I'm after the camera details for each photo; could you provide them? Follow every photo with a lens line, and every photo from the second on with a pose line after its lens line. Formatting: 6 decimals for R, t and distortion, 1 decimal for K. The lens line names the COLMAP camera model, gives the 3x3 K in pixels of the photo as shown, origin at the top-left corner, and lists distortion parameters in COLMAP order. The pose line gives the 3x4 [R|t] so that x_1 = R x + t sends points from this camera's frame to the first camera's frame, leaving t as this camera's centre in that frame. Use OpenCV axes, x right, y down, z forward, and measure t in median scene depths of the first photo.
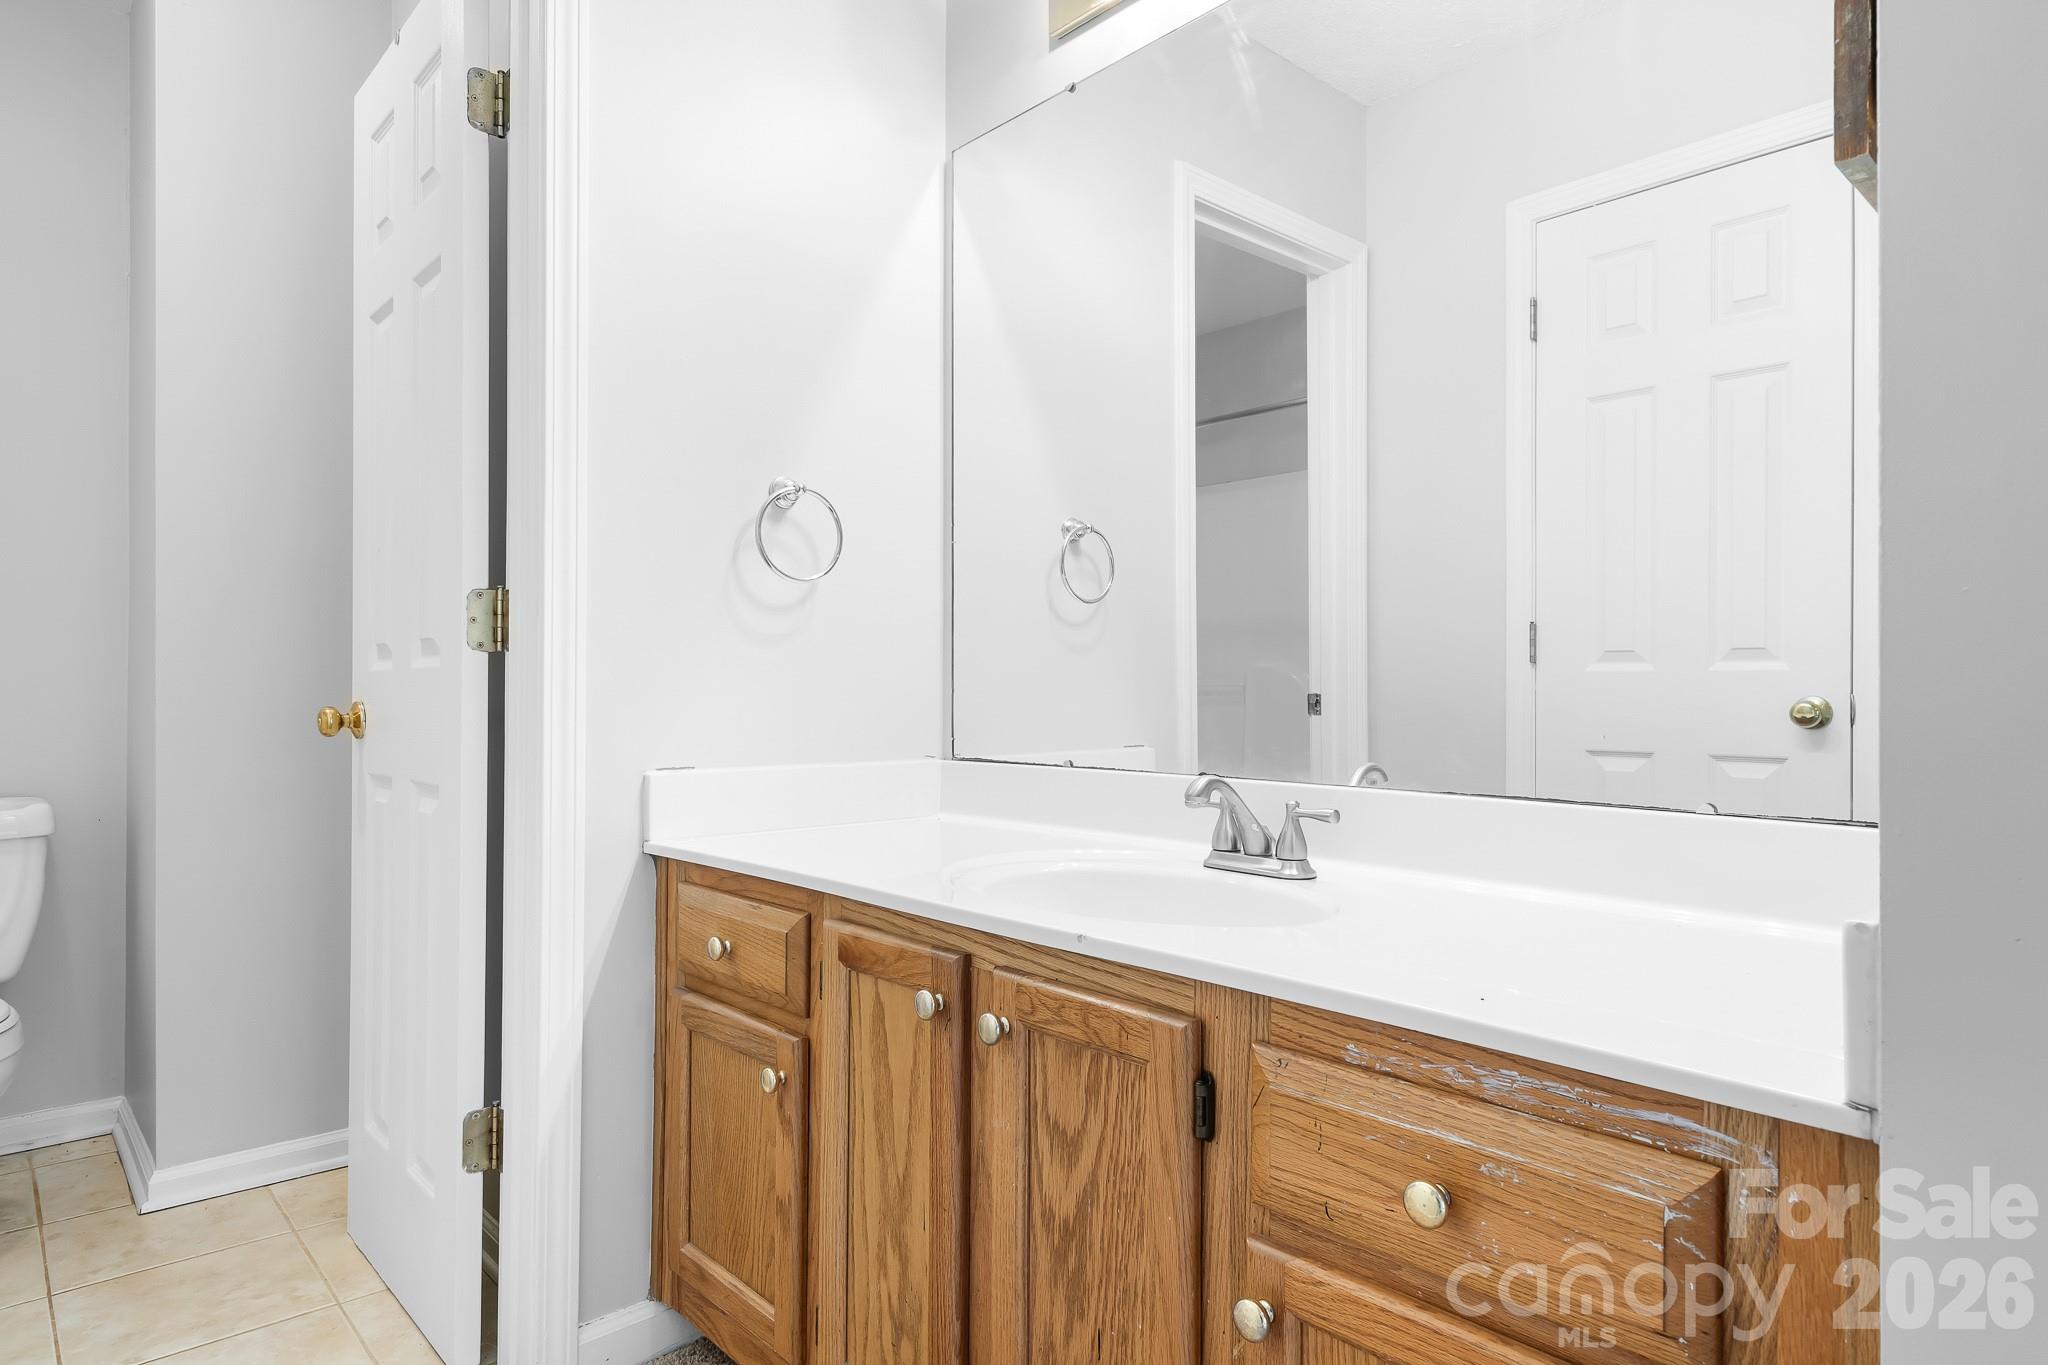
lens RADIAL K [[1183.6, 0, 1021.1], [0, 1183.6, 695.7], [0, 0, 1]] dist [-0.002850, 0.000255]
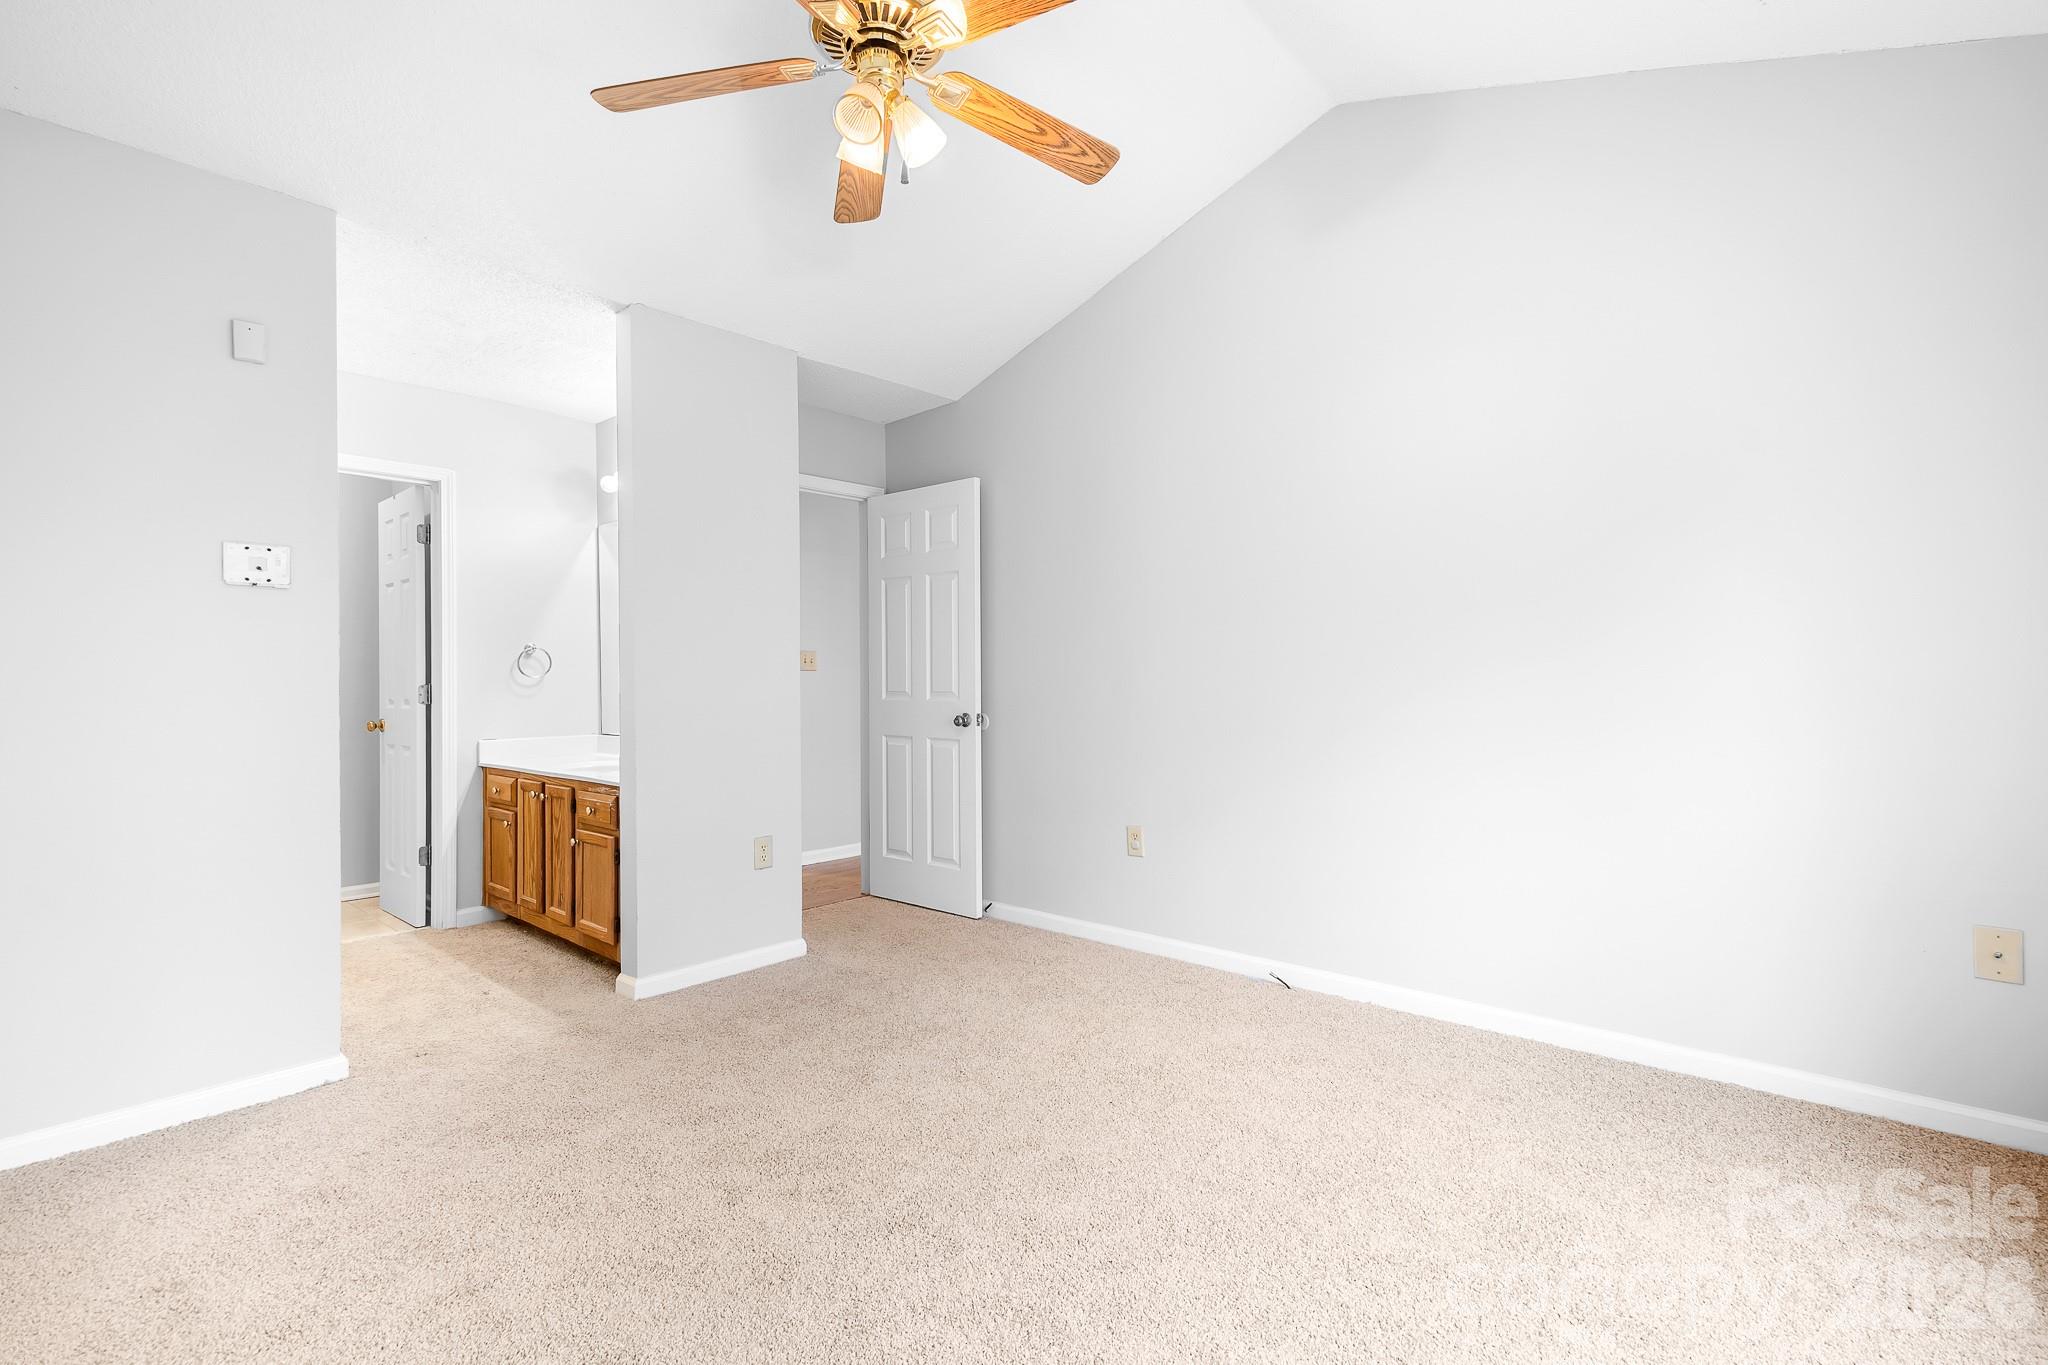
lens RADIAL K [[915.6, 0, 1027.5], [0, 915.6, 668.2], [0, 0, 1]] dist [-0.001225, -0.000171]
pose [[0.993772, -0.015898, 0.110293, 0.903972], [0.017191, 0.999794, -0.010781, -0.080148], [-0.110099, 0.012610, 0.993841, -1.656301]]
